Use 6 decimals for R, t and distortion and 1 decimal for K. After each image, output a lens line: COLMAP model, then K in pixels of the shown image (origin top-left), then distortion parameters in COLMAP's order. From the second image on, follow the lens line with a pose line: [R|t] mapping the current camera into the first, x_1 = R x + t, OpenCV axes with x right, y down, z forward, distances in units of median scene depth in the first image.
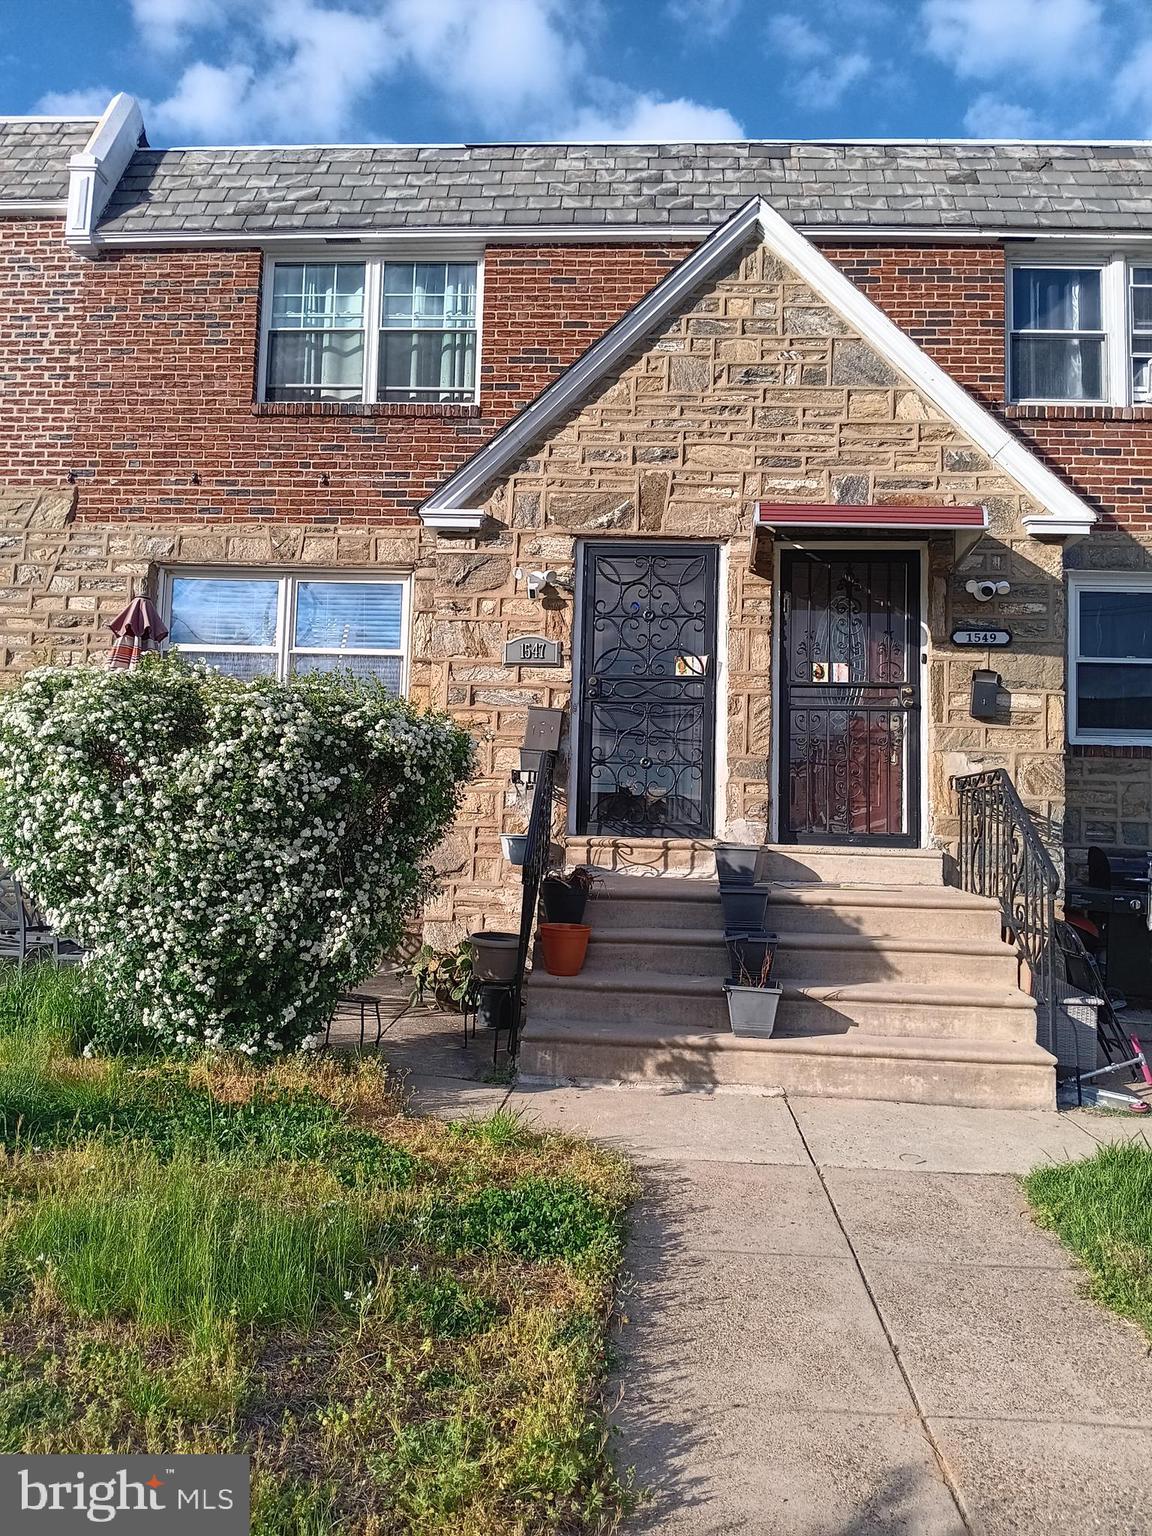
lens RADIAL K [[1164.5, 0, 576.0], [0, 1164.5, 768.0], [0, 0, 1]] dist [0.115291, -0.247259]
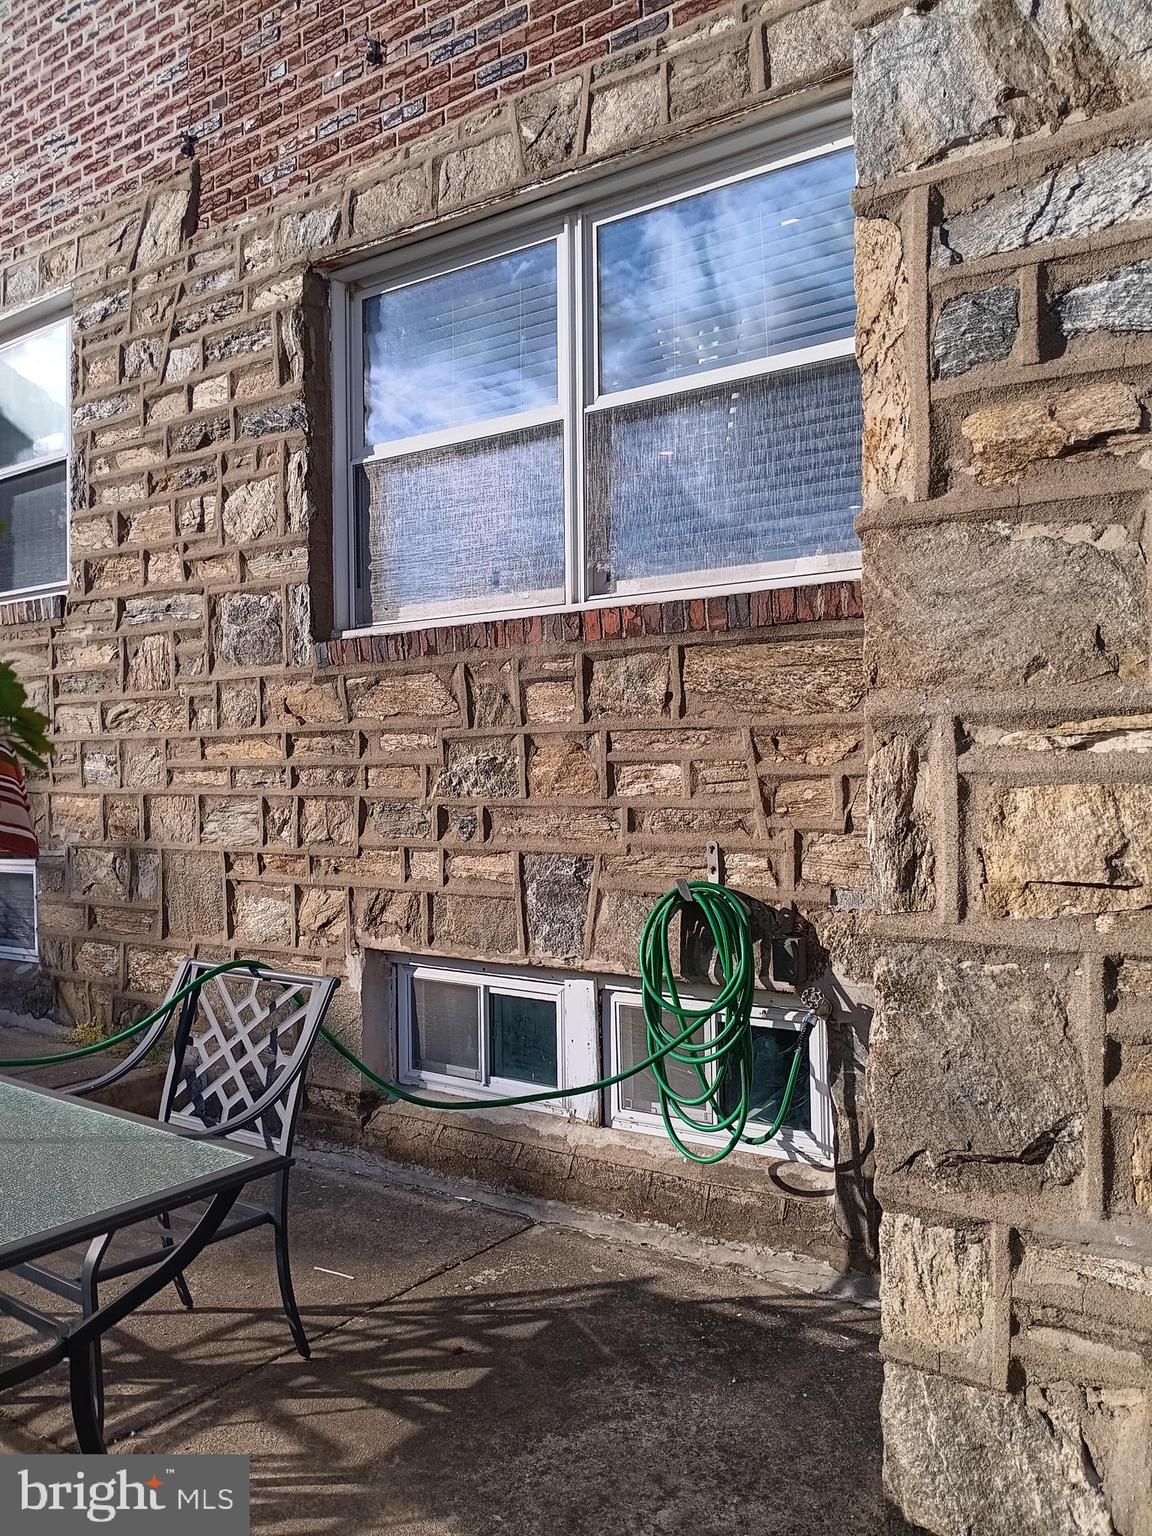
lens RADIAL K [[1164.5, 0, 576.0], [0, 1164.5, 768.0], [0, 0, 1]] dist [0.115291, -0.247259]
pose [[0.854553, -0.042518, -0.517621, -0.047520], [0.083305, 0.994960, 0.055803, -0.001448], [0.512640, -0.090807, 0.853788, 0.650974]]
